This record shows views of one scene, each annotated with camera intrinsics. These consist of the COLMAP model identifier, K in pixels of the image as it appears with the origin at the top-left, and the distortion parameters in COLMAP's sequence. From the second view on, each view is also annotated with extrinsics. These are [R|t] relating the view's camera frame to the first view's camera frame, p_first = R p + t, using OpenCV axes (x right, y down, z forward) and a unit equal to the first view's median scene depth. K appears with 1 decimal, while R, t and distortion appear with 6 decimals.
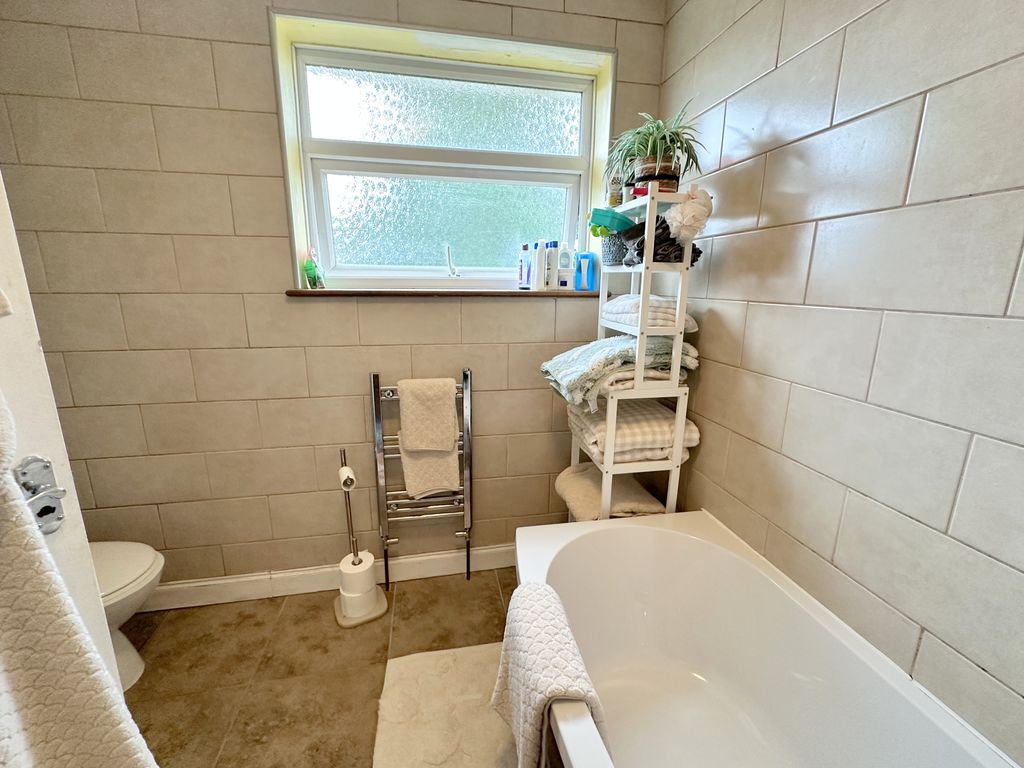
lens RADIAL K [[413.0, 0, 512.0], [0, 413.0, 384.0], [0, 0, 1]] dist [0.001246, 0.000116]
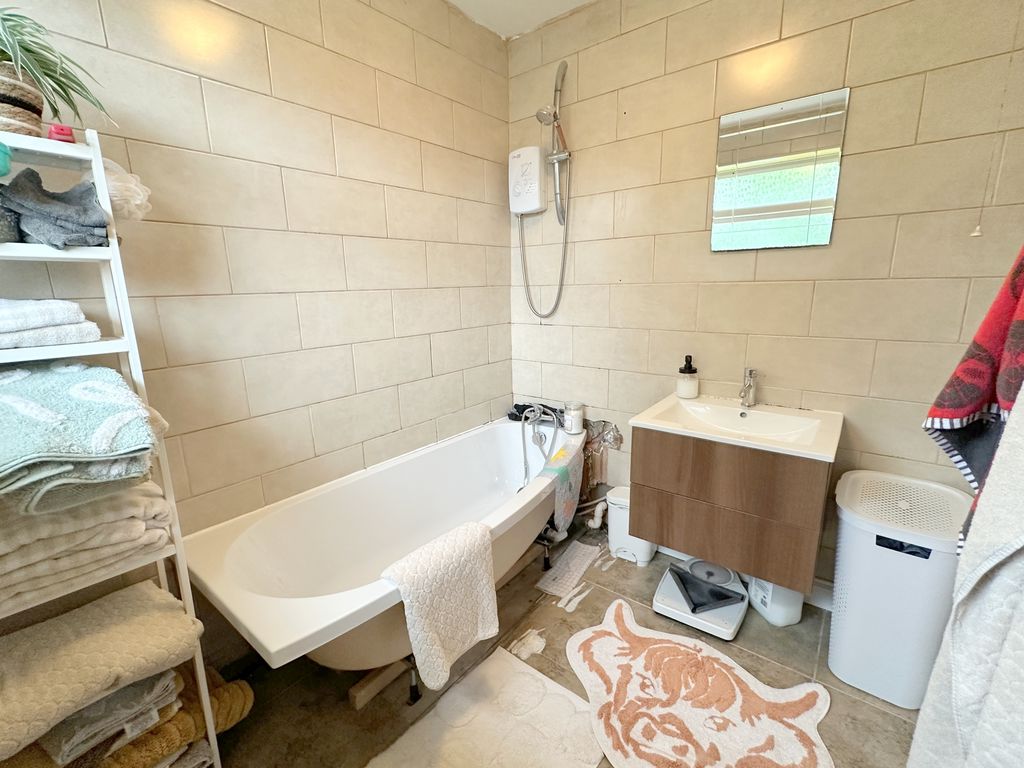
lens RADIAL K [[452.9, 0, 512.0], [0, 452.9, 384.0], [0, 0, 1]] dist [0.000199, -0.000009]
pose [[-0.646414, -0.161098, 0.745786, -0.837828], [0.196687, 0.909236, 0.366884, -0.265120], [-0.737200, 0.383845, -0.556057, 1.167345]]
